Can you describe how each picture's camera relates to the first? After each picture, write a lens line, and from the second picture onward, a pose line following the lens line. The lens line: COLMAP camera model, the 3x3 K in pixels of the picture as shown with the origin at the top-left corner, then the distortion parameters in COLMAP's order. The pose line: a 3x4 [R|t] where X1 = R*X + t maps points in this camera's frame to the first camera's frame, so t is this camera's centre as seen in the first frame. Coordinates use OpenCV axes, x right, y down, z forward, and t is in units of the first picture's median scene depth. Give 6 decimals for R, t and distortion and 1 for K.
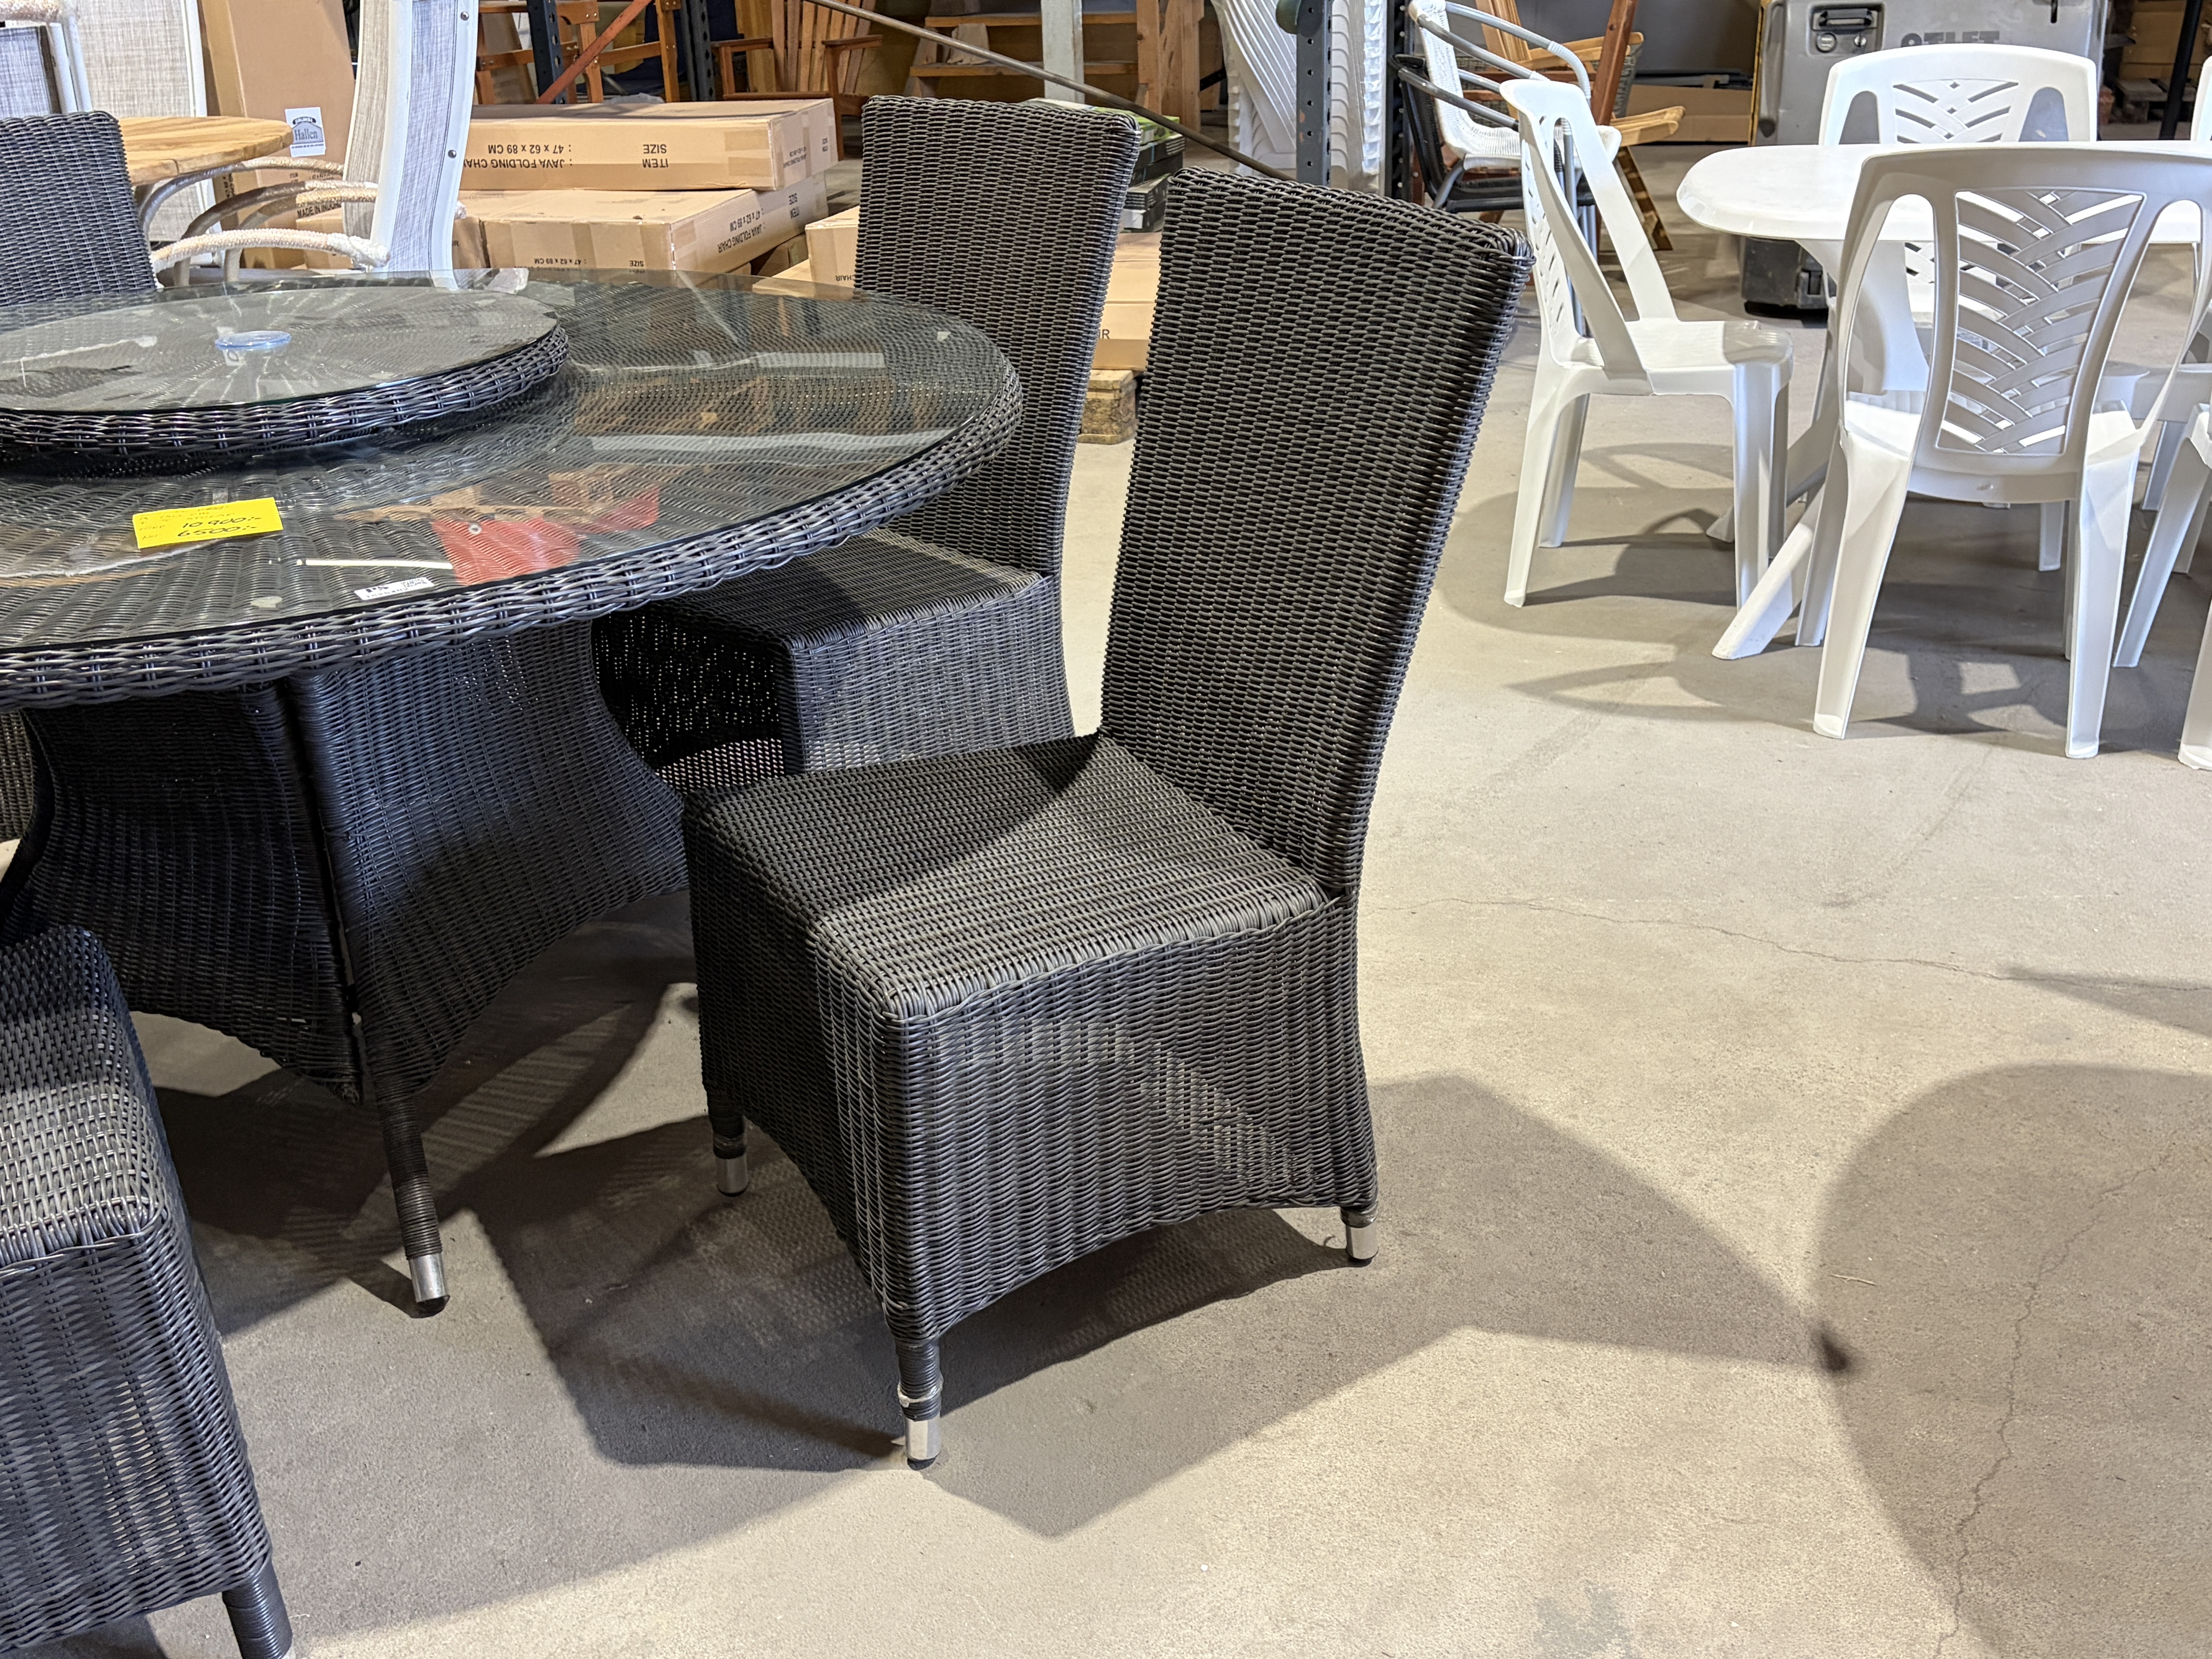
lens RADIAL K [[2054.0, 0, 1111.2], [0, 2054.0, 825.3], [0, 0, 1]] dist [0.067035, -0.085597]
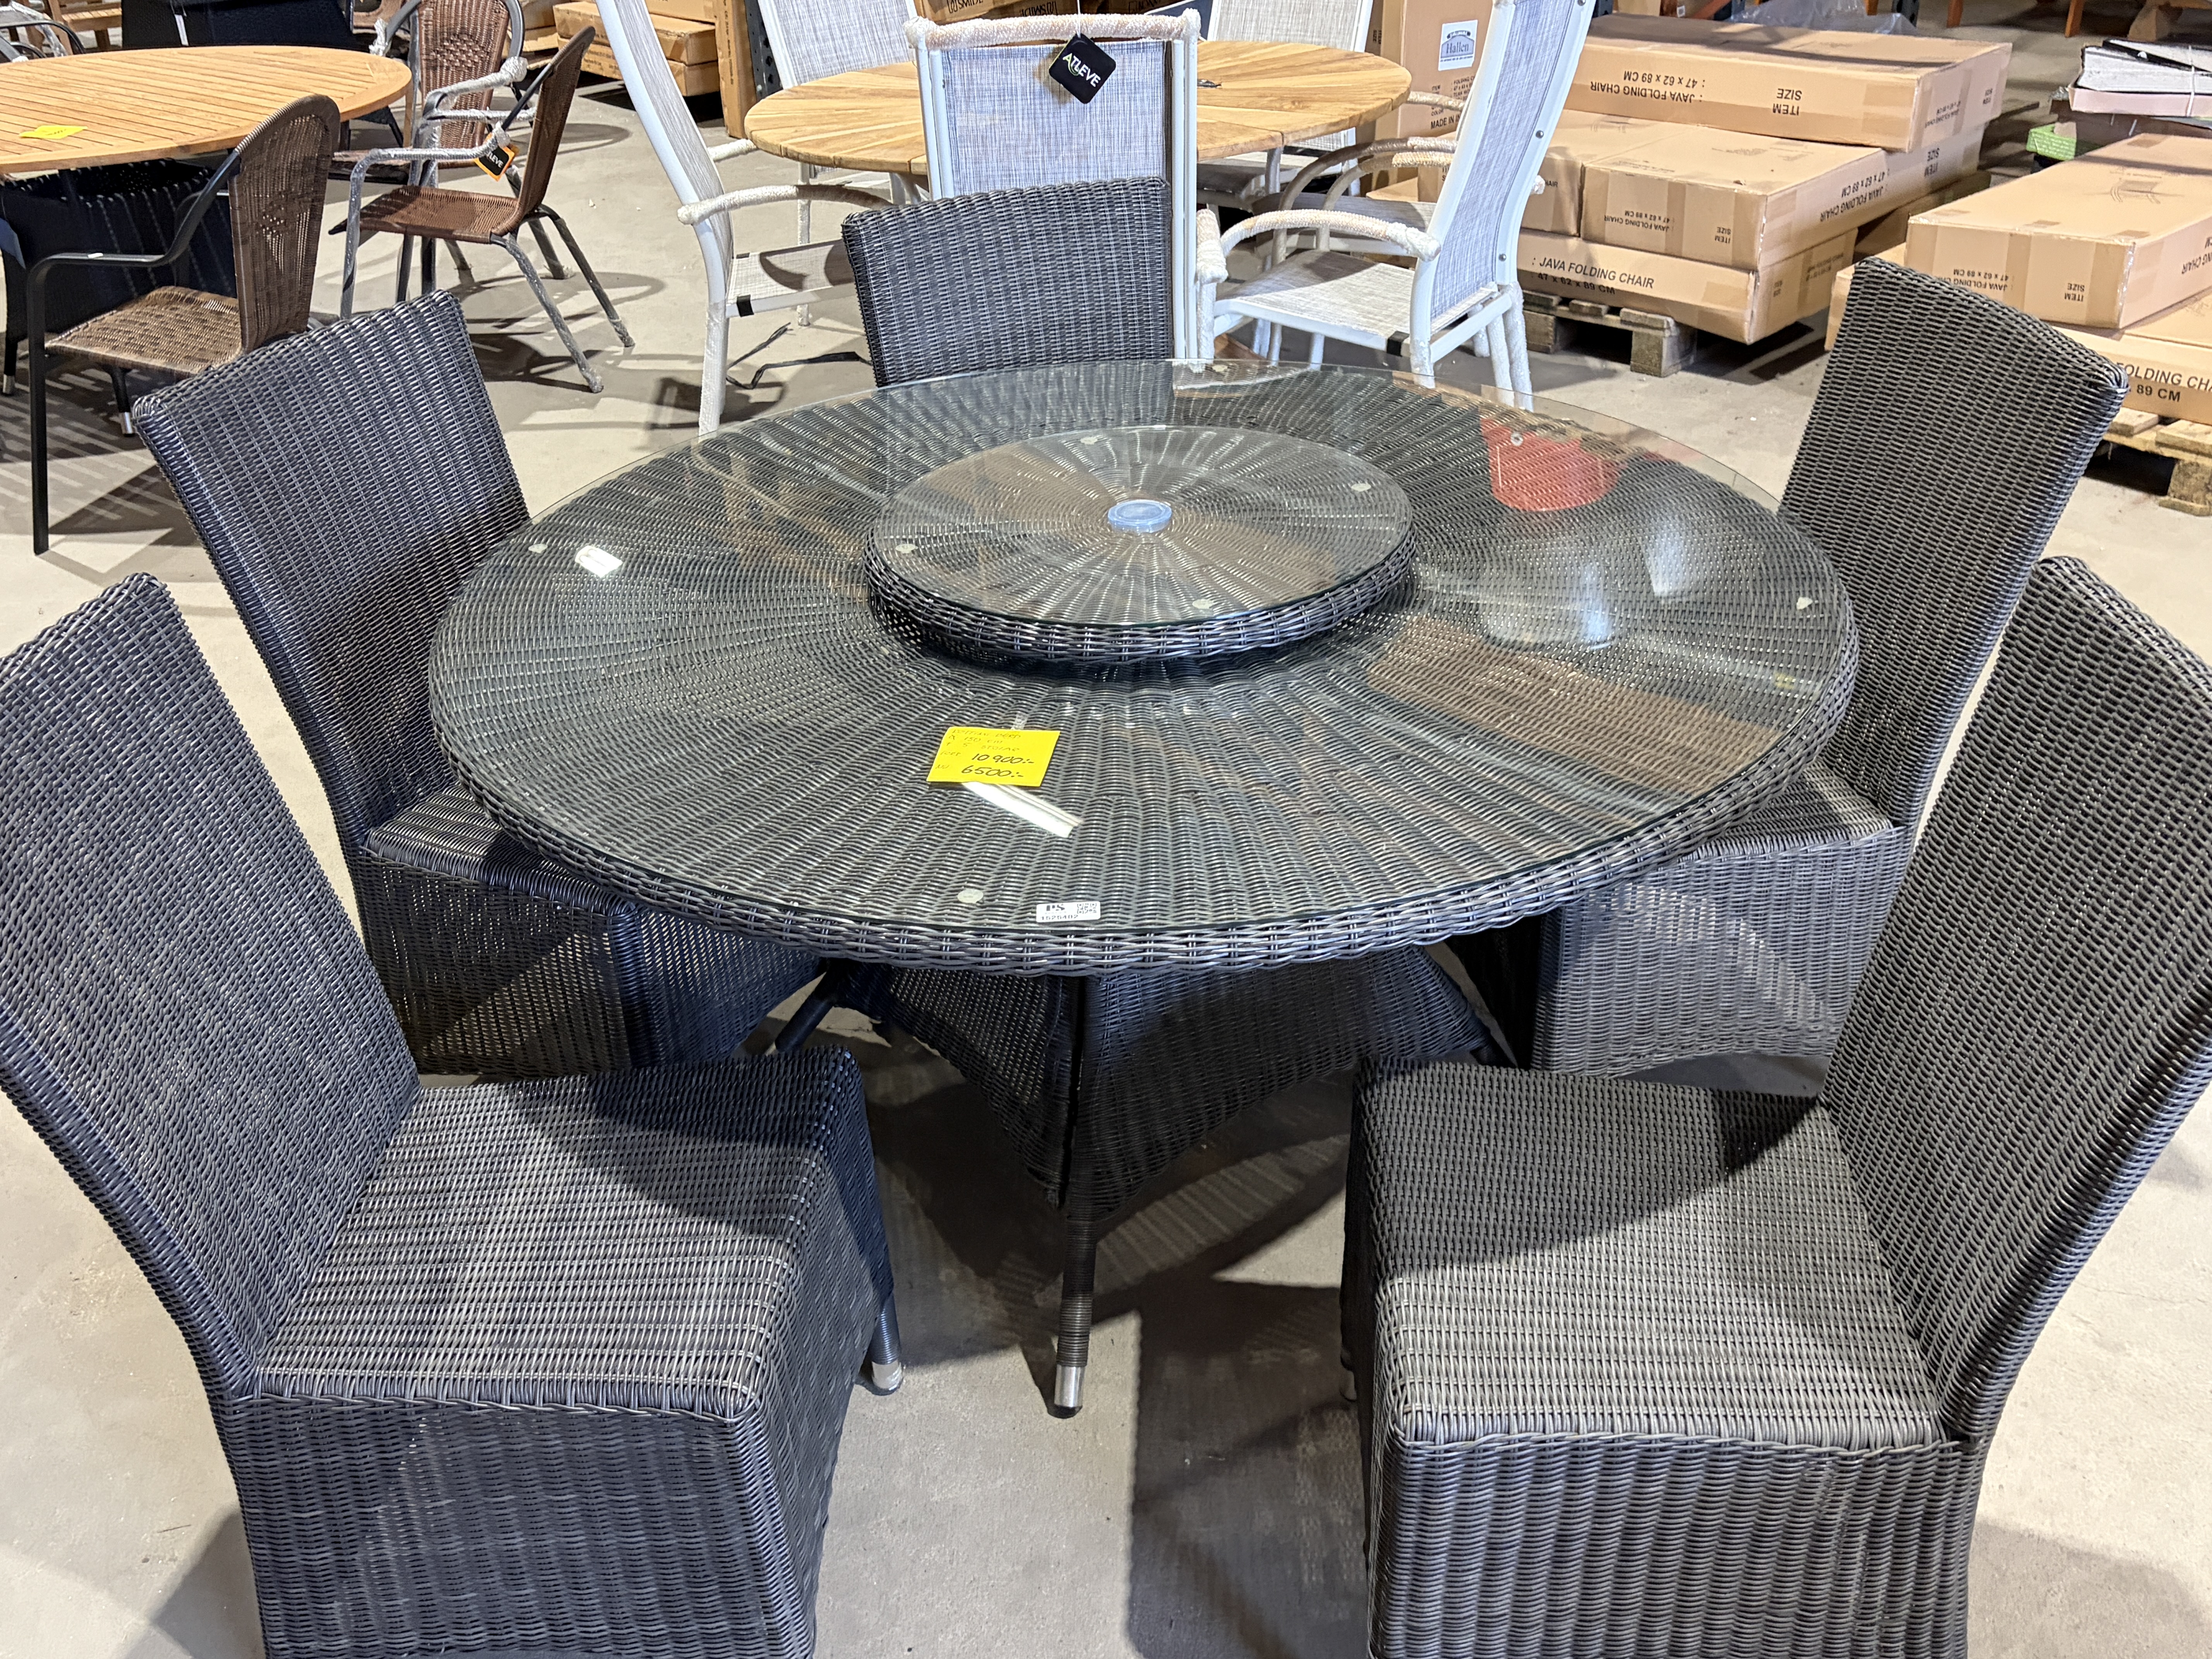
lens RADIAL K [[2061.8, 0, 1115.7], [0, 2061.8, 786.4], [0, 0, 1]] dist [0.019342, -0.002119]
pose [[0.842309, 0.259162, -0.472600, 0.144320], [-0.212397, 0.965464, 0.150884, -0.280199], [0.495382, -0.026712, 0.868264, 0.041459]]
